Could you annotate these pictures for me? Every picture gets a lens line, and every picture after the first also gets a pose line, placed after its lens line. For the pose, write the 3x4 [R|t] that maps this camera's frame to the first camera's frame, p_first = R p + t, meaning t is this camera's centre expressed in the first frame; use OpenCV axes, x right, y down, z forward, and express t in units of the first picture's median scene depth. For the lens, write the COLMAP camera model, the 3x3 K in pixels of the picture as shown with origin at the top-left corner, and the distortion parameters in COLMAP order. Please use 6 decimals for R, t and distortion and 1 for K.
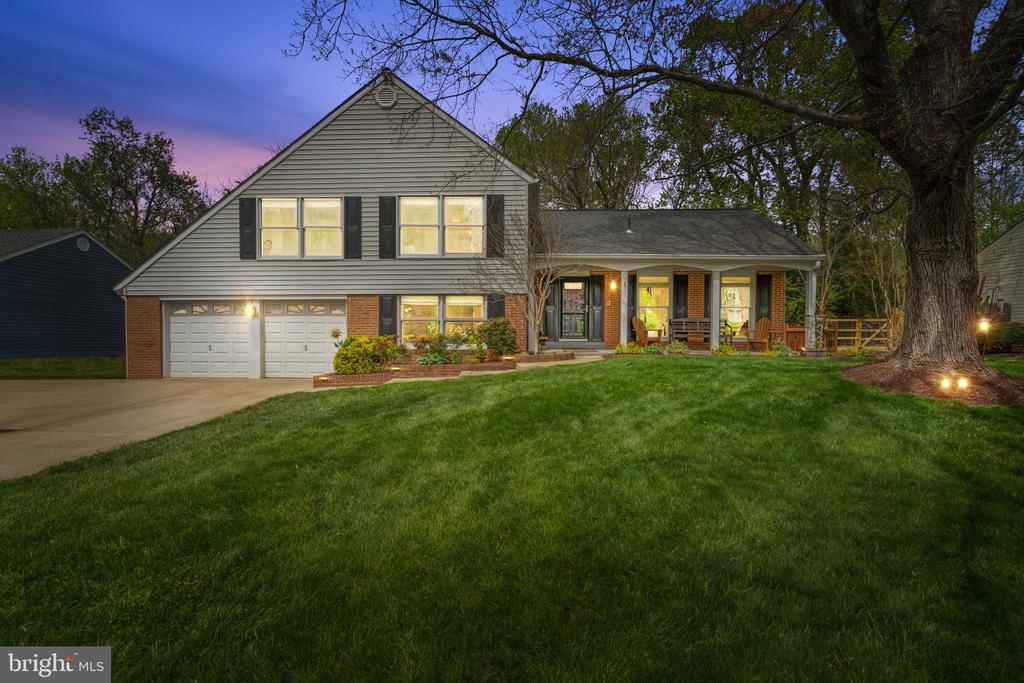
lens RADIAL K [[497.3, 0, 509.2], [0, 497.3, 350.0], [0, 0, 1]] dist [-0.024652, -0.000273]
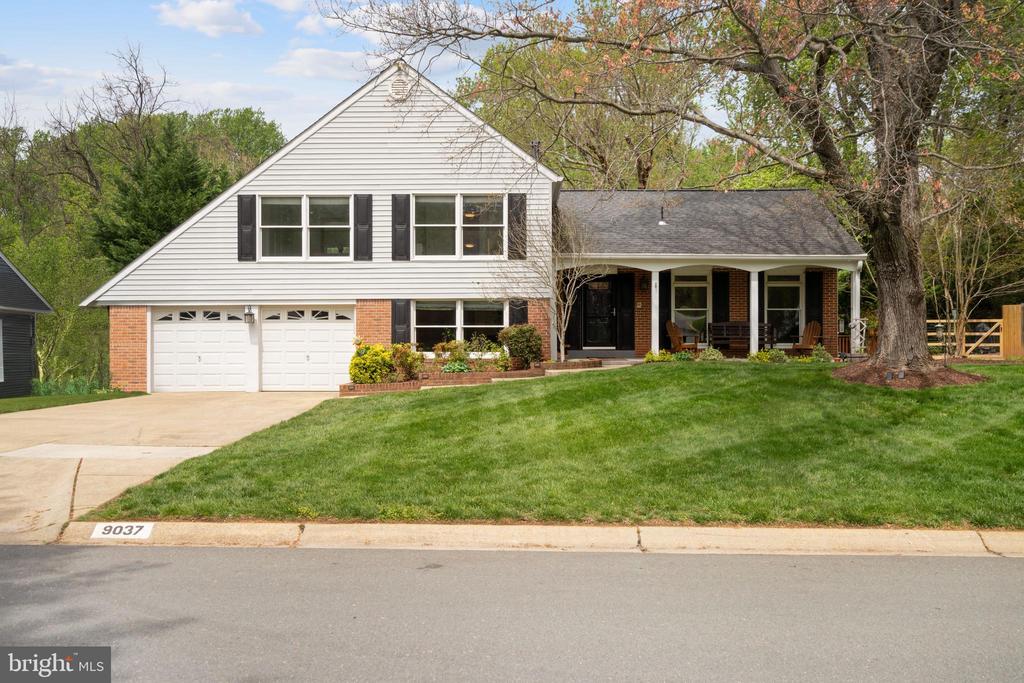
lens RADIAL K [[975.4, 0, 512.6], [0, 975.4, 340.2], [0, 0, 1]] dist [-0.010353, 0.000000]
pose [[0.998597, -0.006445, 0.052556, -0.133877], [0.008368, 0.999301, -0.036435, 0.032647], [-0.052284, 0.036824, 0.997953, -0.829394]]
